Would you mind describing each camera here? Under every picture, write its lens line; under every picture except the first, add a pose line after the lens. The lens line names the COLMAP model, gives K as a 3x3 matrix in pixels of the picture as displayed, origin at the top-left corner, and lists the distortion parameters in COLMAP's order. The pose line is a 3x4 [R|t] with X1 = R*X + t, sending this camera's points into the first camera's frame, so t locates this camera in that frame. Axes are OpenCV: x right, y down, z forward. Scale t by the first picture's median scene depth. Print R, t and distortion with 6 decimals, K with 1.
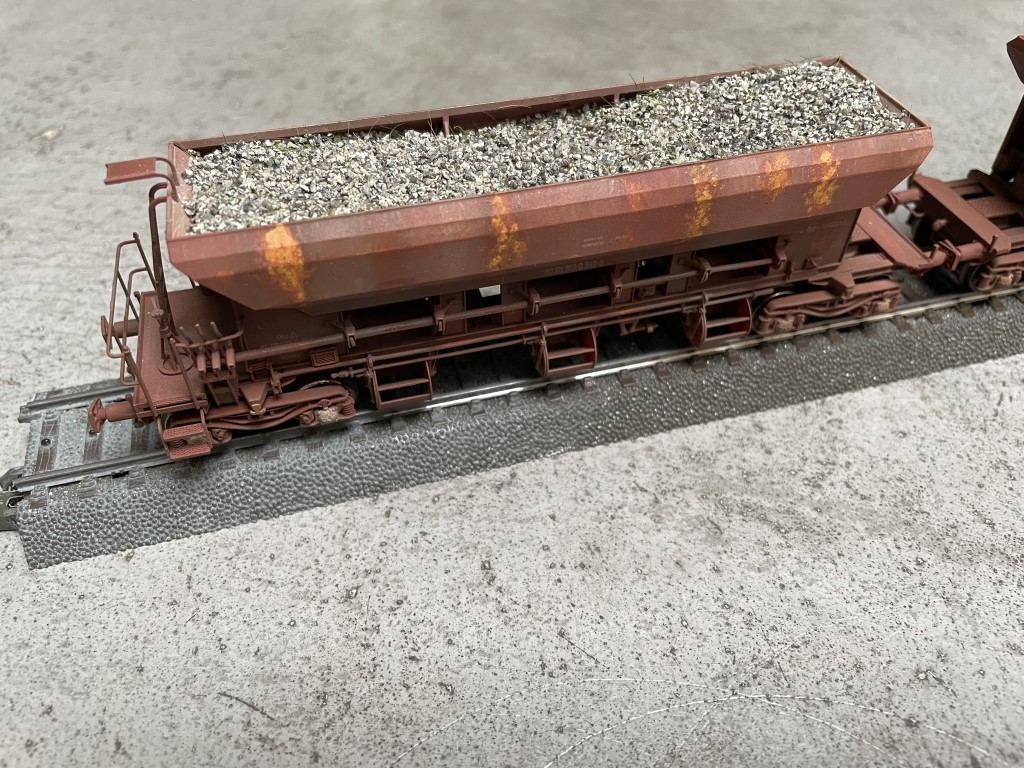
lens RADIAL K [[831.6, 0, 514.1], [0, 831.6, 379.9], [0, 0, 1]] dist [0.059799, -0.151848]
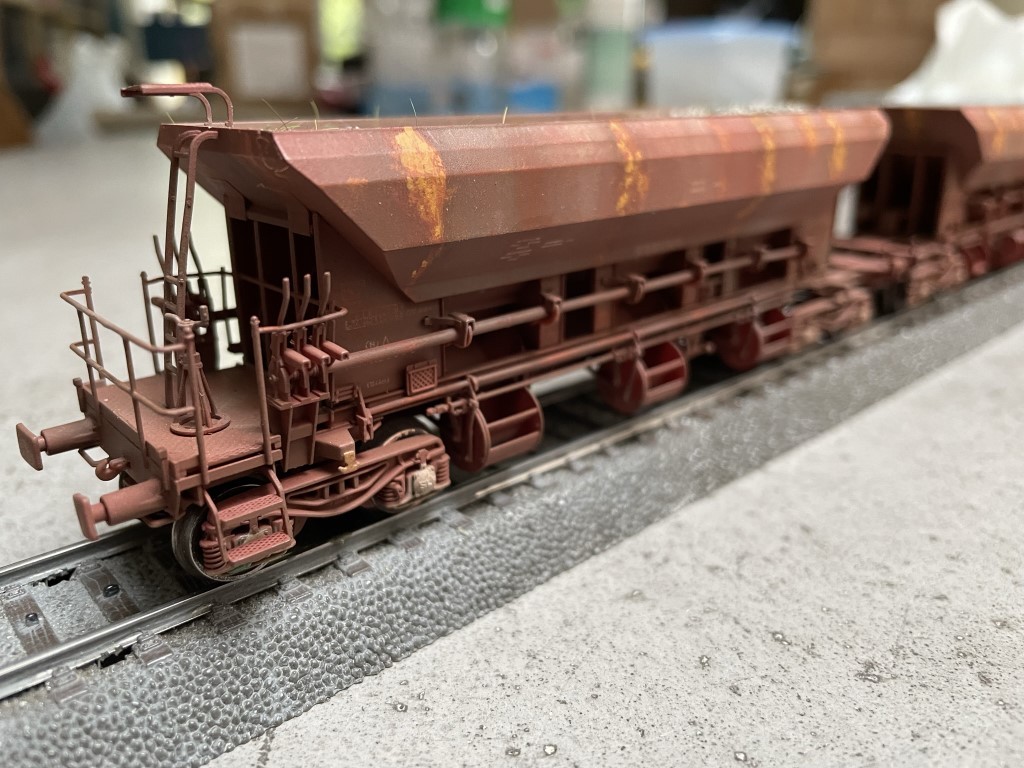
lens RADIAL K [[831.6, 0, 514.1], [0, 831.6, 379.9], [0, 0, 1]] dist [0.059799, -0.151848]
pose [[0.896661, -0.170145, 0.408717, -0.426647], [0.334920, 0.864454, -0.374897, 0.248875], [-0.289531, 0.473043, 0.832107, 0.373406]]
